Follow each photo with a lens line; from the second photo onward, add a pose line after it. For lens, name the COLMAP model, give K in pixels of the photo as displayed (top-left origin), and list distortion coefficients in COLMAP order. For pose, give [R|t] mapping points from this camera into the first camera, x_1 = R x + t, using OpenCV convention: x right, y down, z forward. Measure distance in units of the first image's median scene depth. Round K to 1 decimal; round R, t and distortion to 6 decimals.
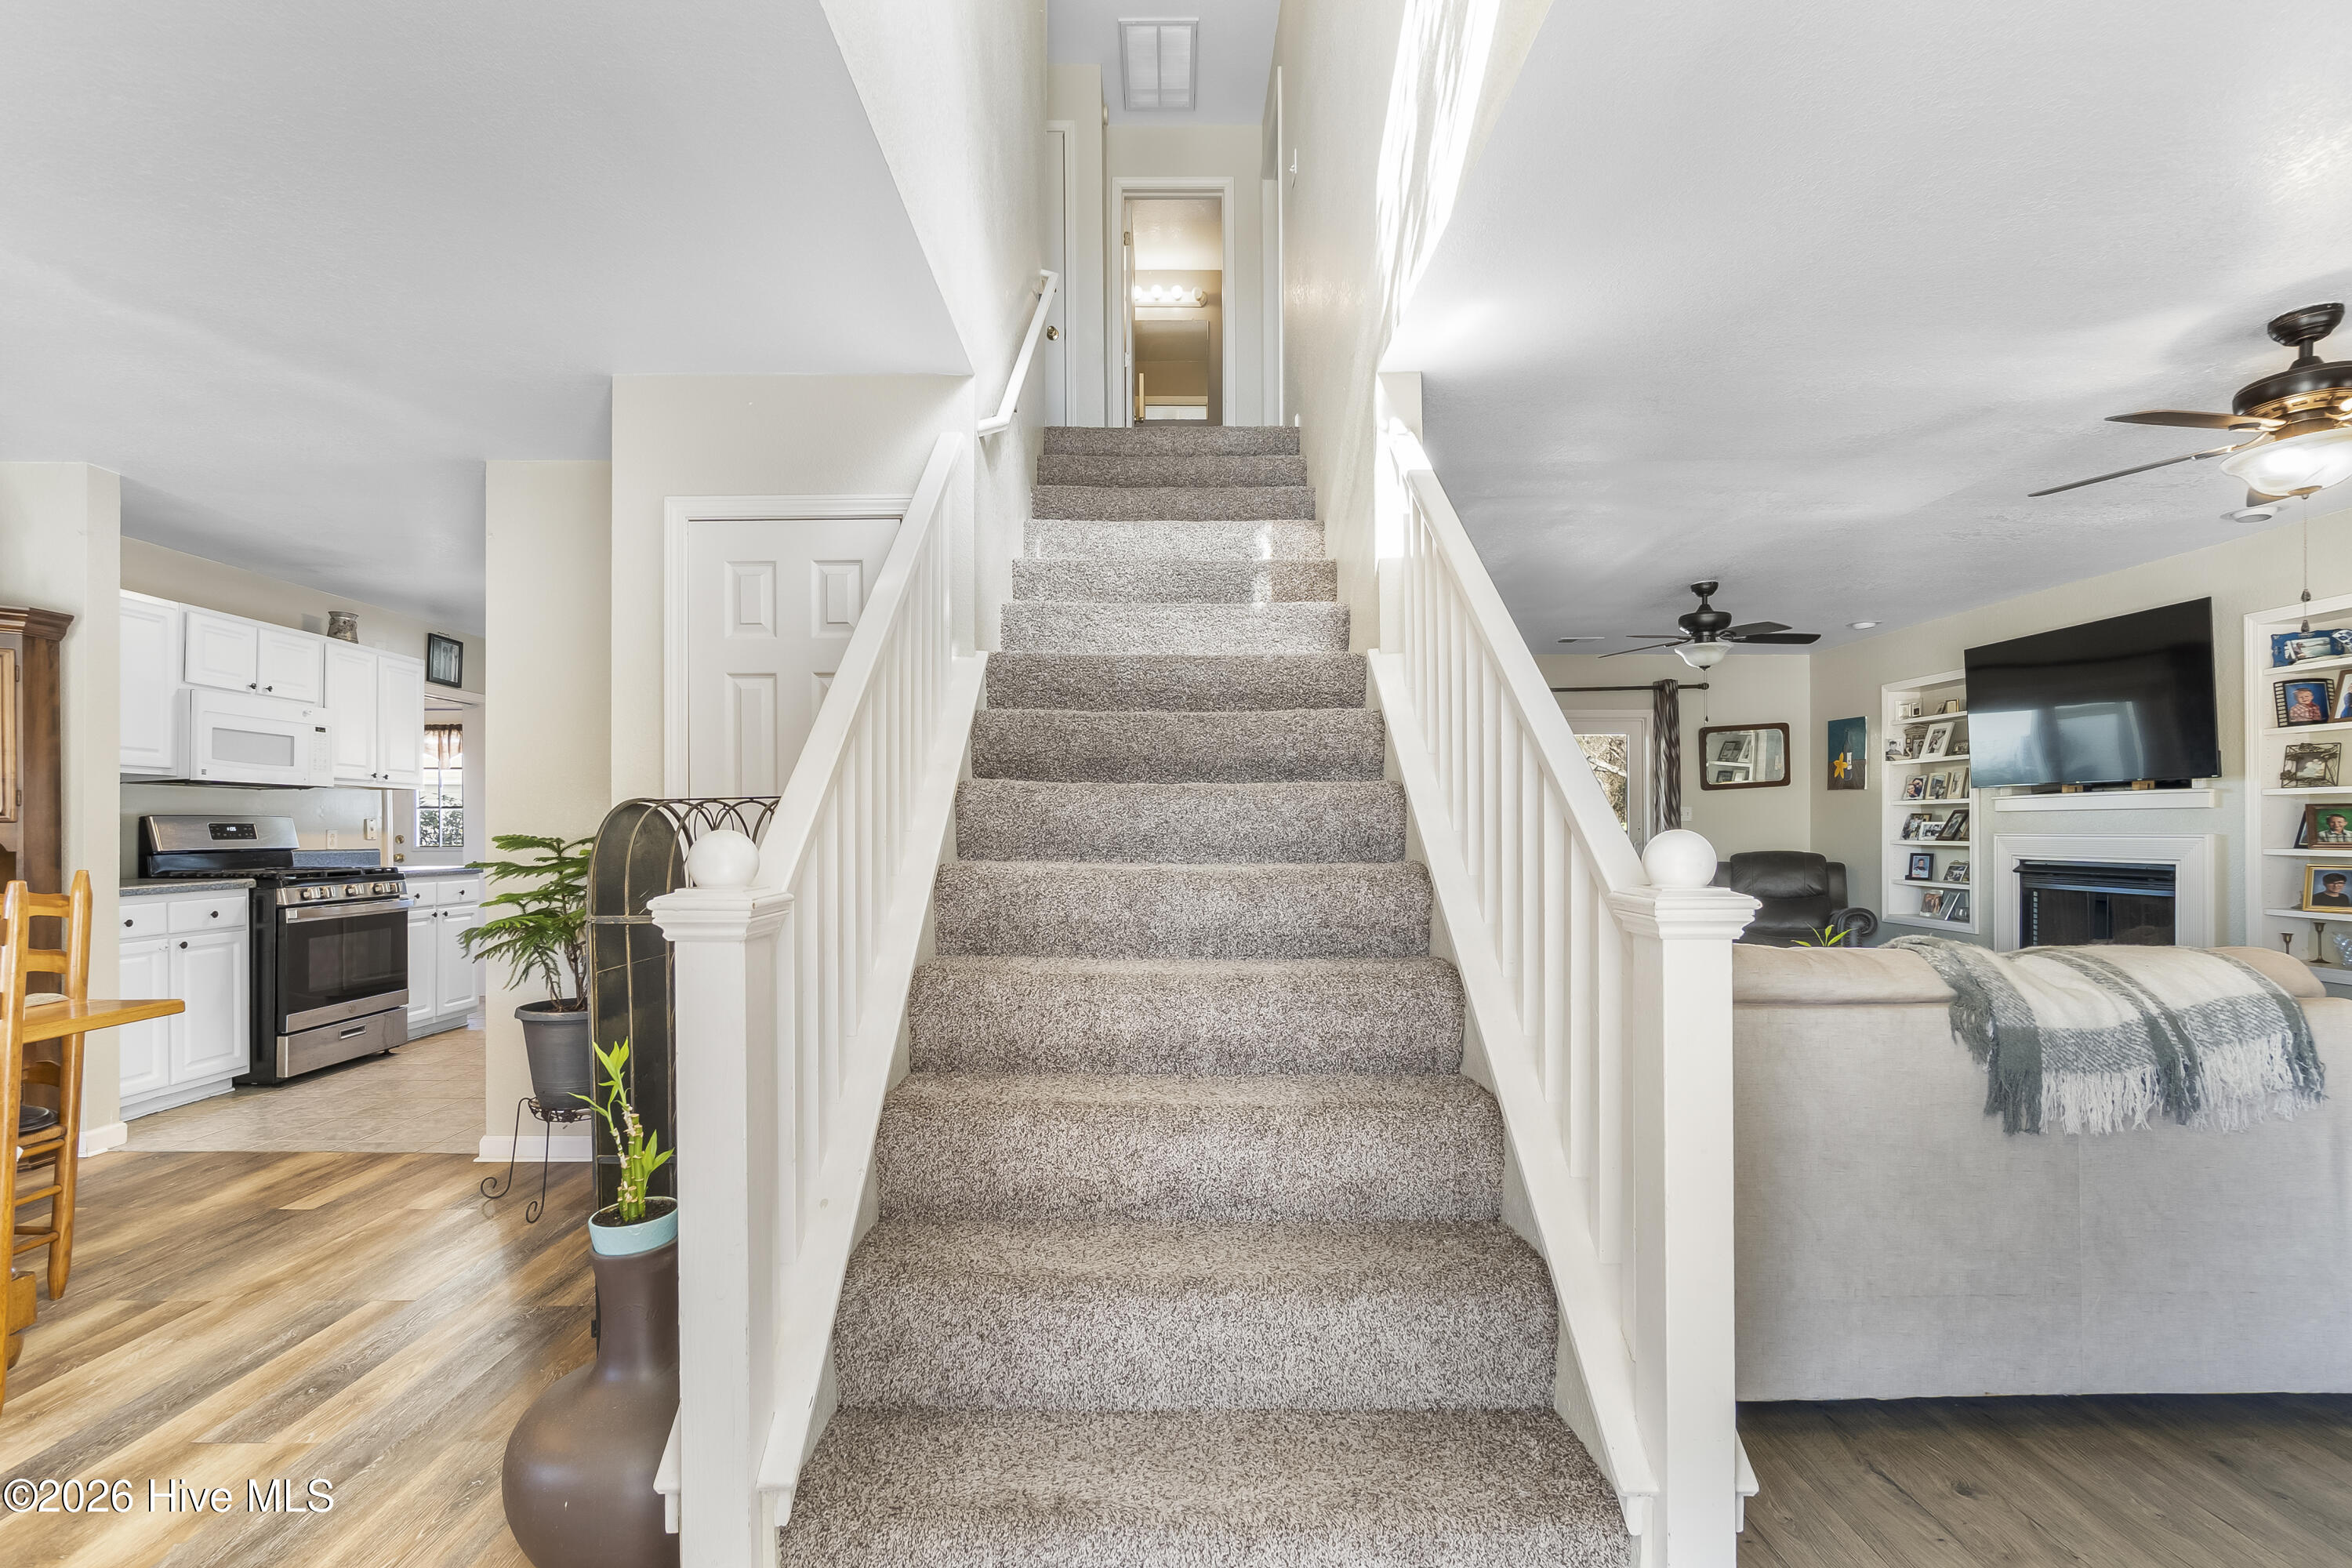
lens RADIAL K [[1041.3, 0, 1166.9], [0, 1041.3, 823.5], [0, 0, 1]] dist [0.000120, 0.000708]
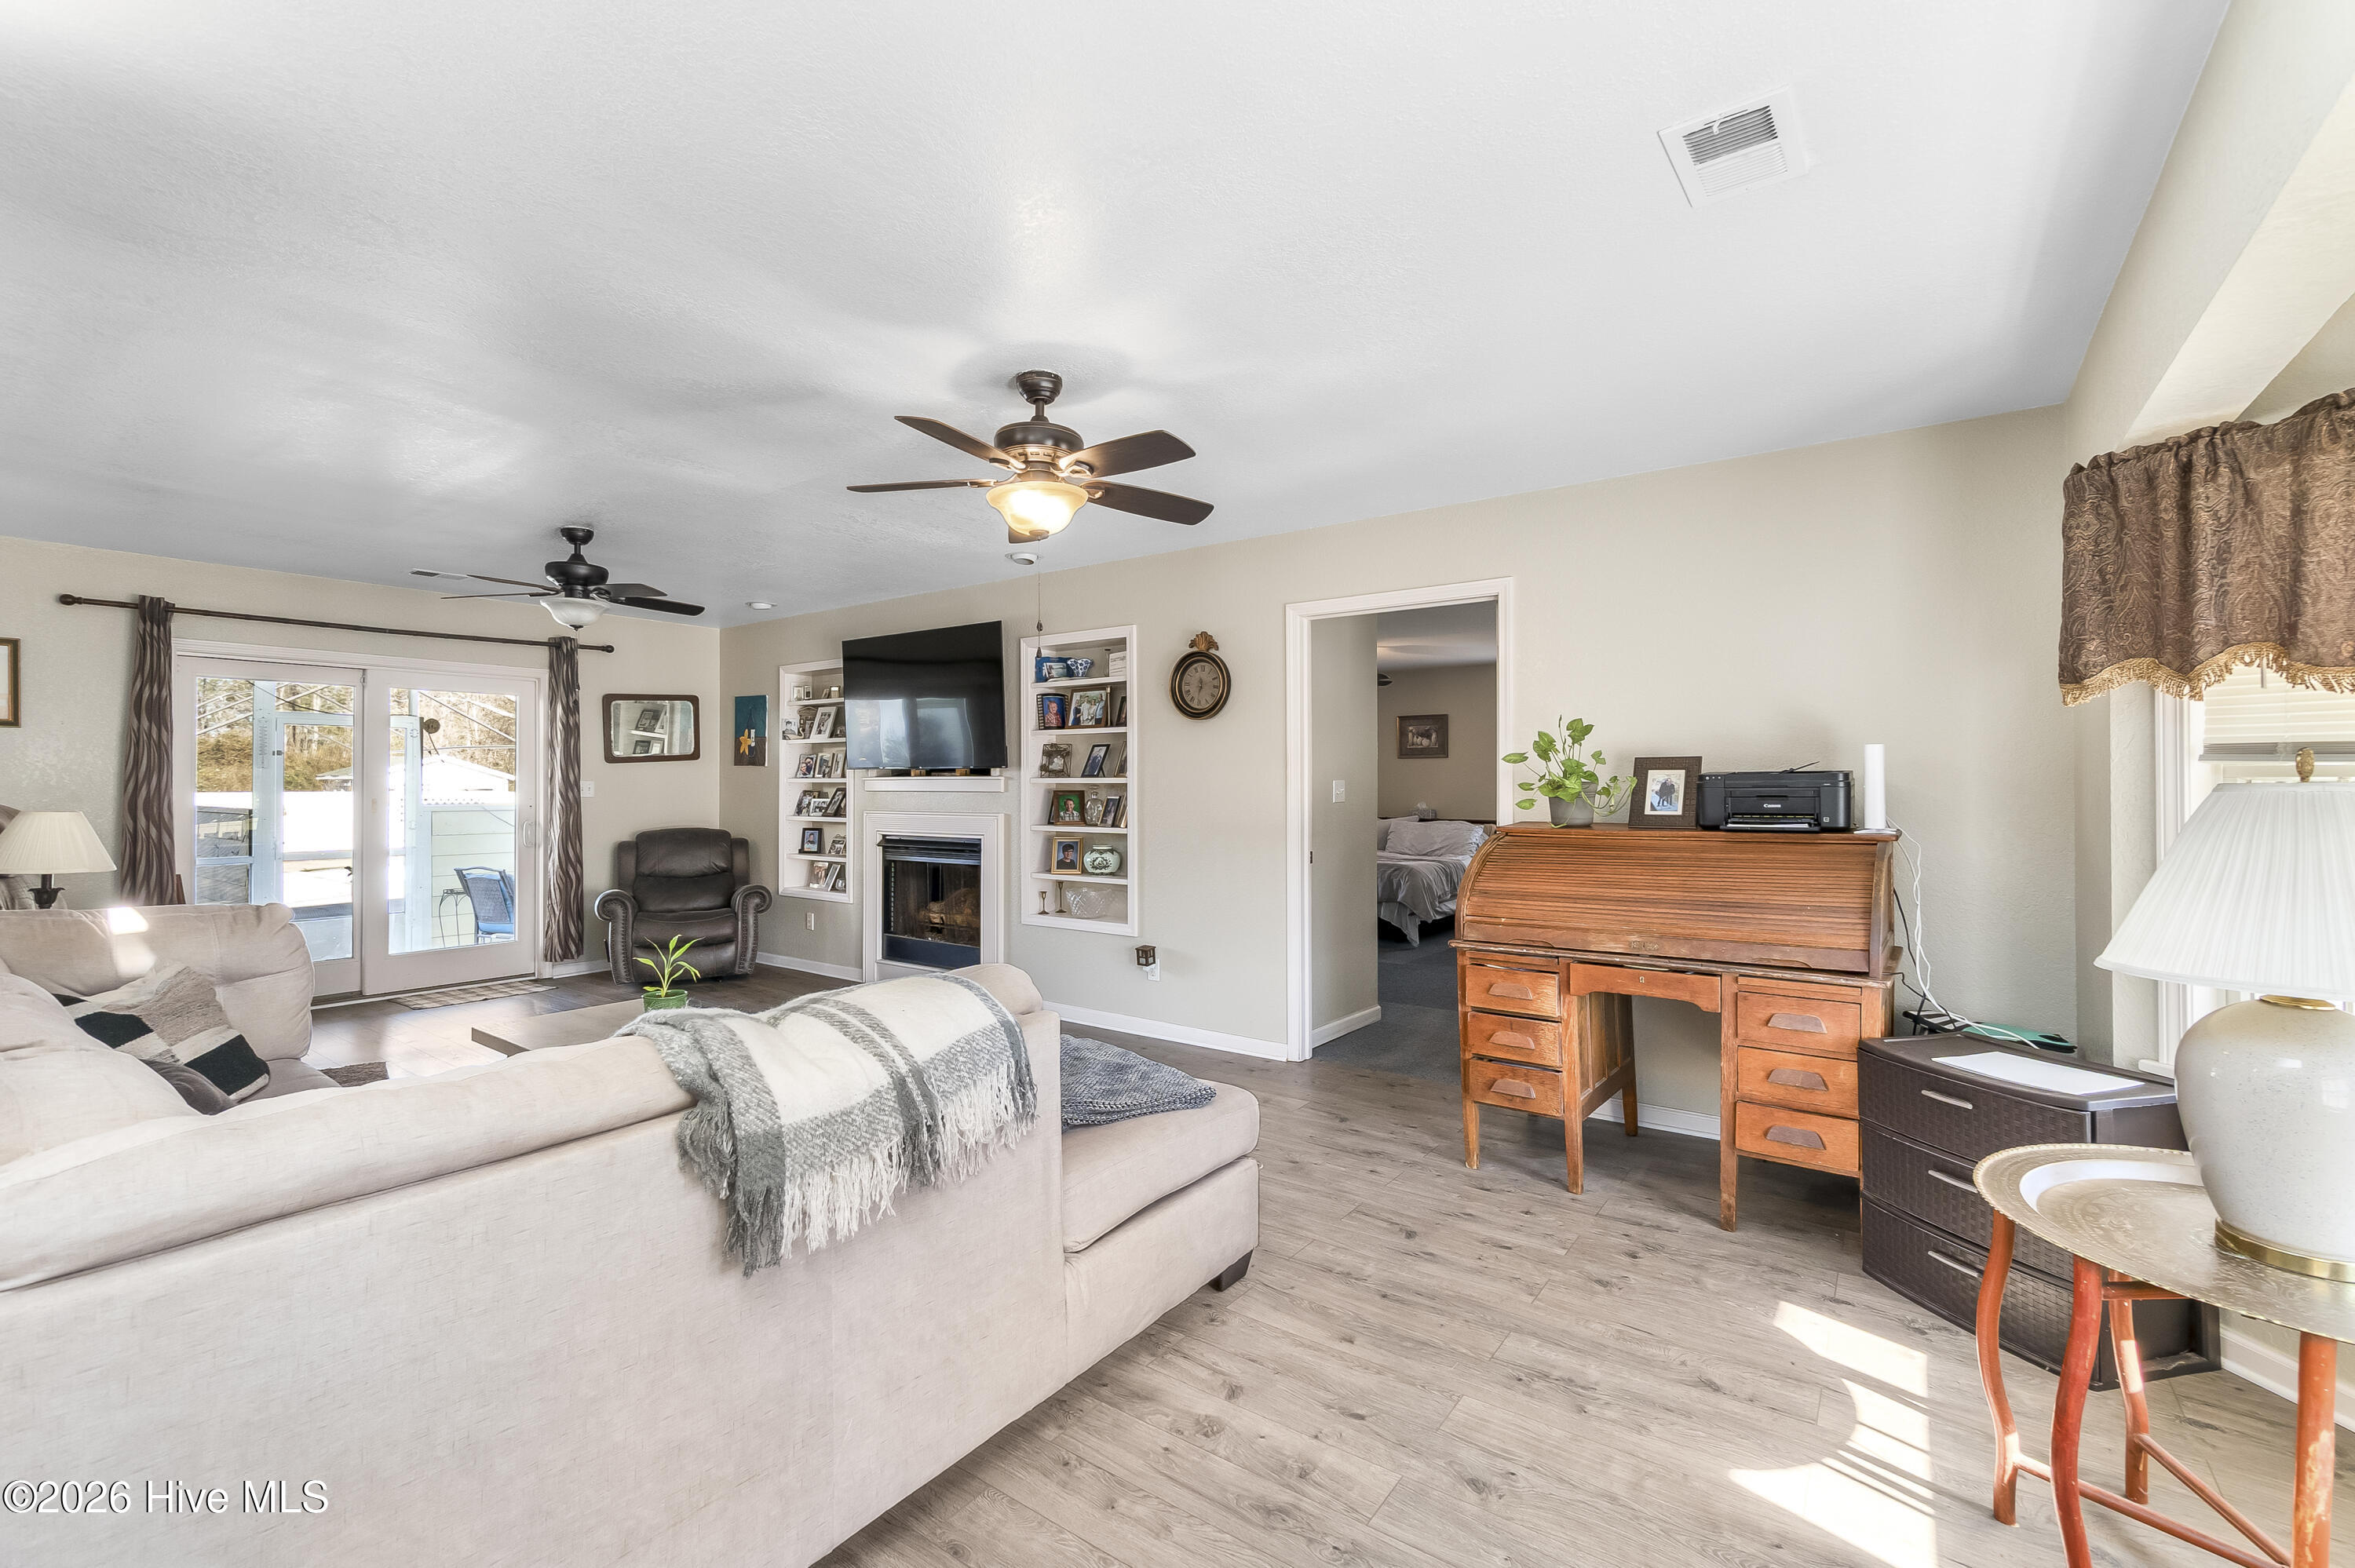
lens RADIAL K [[996.3, 0, 1177.5], [0, 996.3, 784.0], [0, 0, 1]] dist [0.000537, 0.000401]
pose [[0.592246, -0.001243, 0.805756, 0.146868], [-0.002451, 0.999991, 0.003344, -0.024237], [-0.805753, -0.003955, 0.592238, 0.113113]]
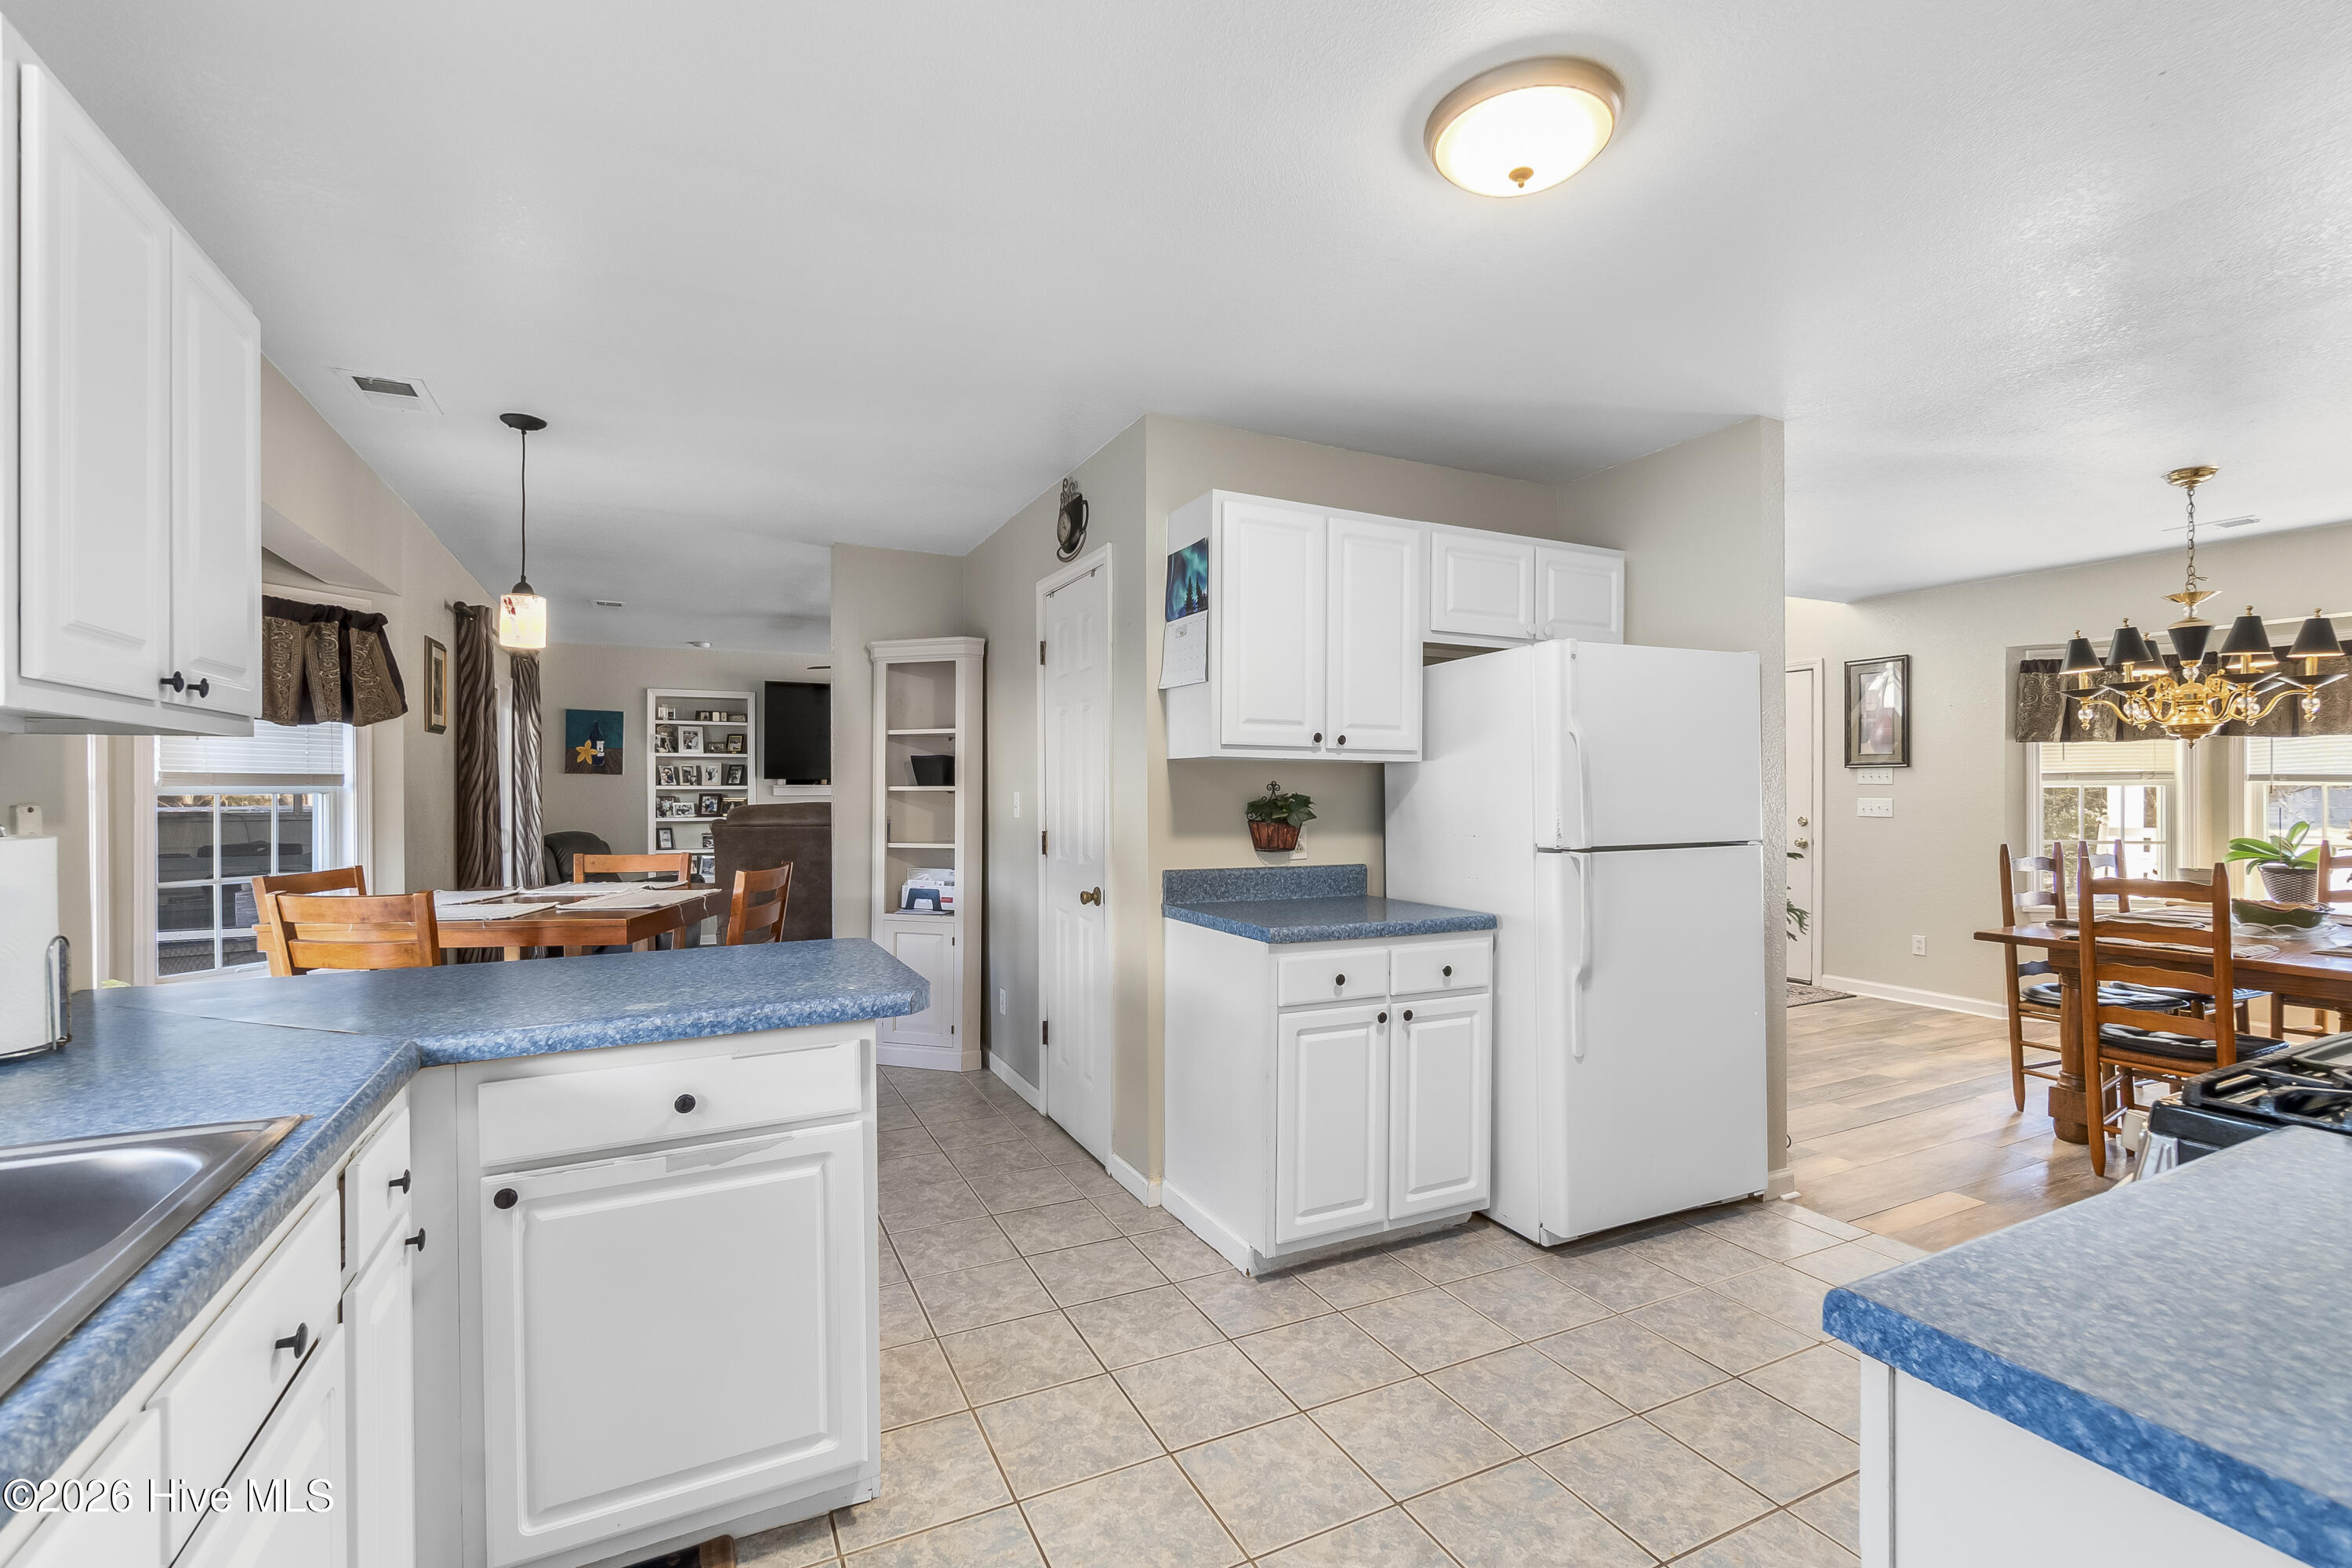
lens RADIAL K [[1027.7, 0, 1170.3], [0, 1027.7, 792.0], [0, 0, 1]] dist [-0.000020, 0.000304]
pose [[-0.440136, 0.002123, 0.897929, -0.759955], [-0.002612, 0.999990, -0.003645, -0.013847], [-0.897927, -0.003949, -0.440126, 1.168477]]
